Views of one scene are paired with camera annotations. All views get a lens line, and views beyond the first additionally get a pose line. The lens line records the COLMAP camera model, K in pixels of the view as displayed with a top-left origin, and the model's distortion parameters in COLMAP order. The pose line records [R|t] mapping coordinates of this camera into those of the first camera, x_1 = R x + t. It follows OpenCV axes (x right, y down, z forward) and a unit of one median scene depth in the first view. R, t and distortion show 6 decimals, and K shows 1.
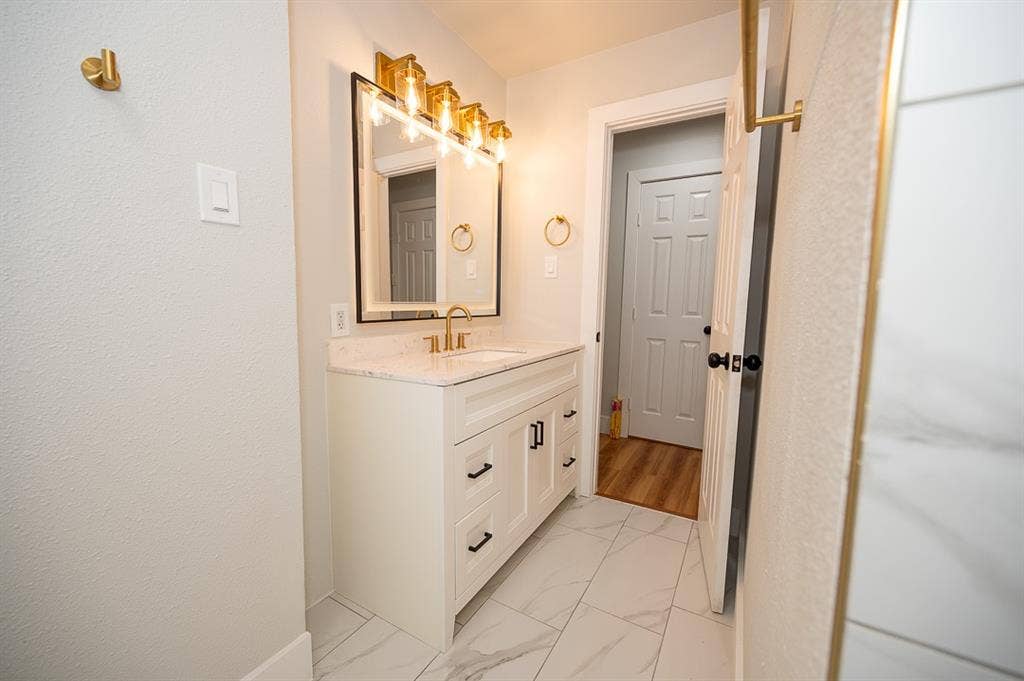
lens RADIAL K [[402.1, 0, 512.3], [0, 402.1, 342.5], [0, 0, 1]] dist [0.000547, 0.000059]
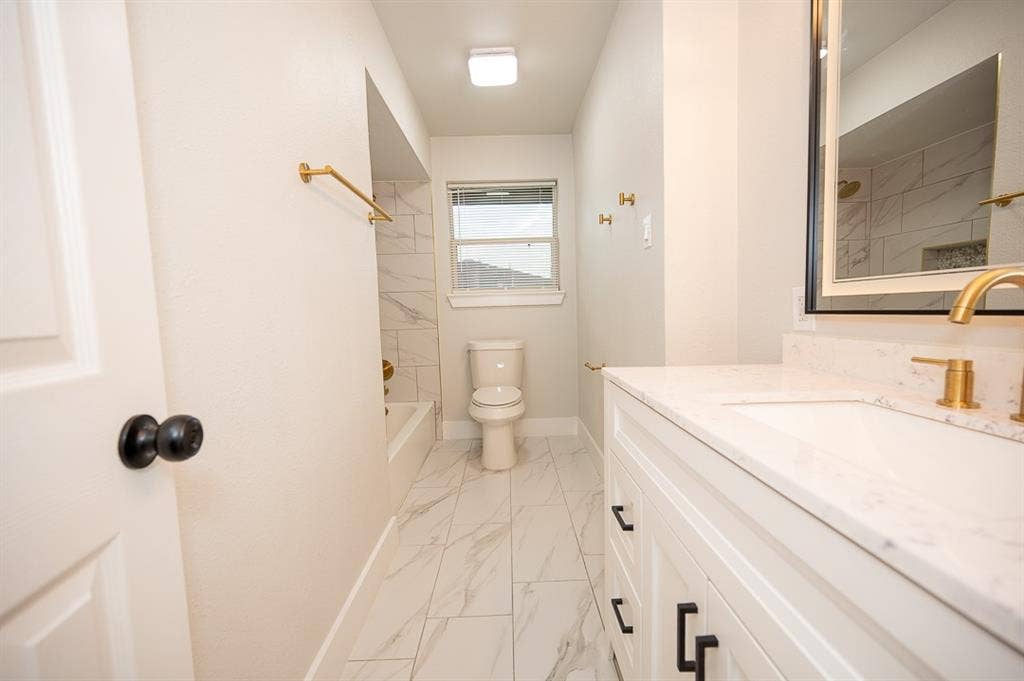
lens RADIAL K [[402.1, 0, 512.3], [0, 402.1, 341.9], [0, 0, 1]] dist [0.000547, 0.000059]
pose [[-0.857492, 0.055865, -0.511455, 0.363770], [-0.032542, 0.986208, 0.162280, -0.086062], [0.513467, 0.155798, -0.843847, 1.200300]]
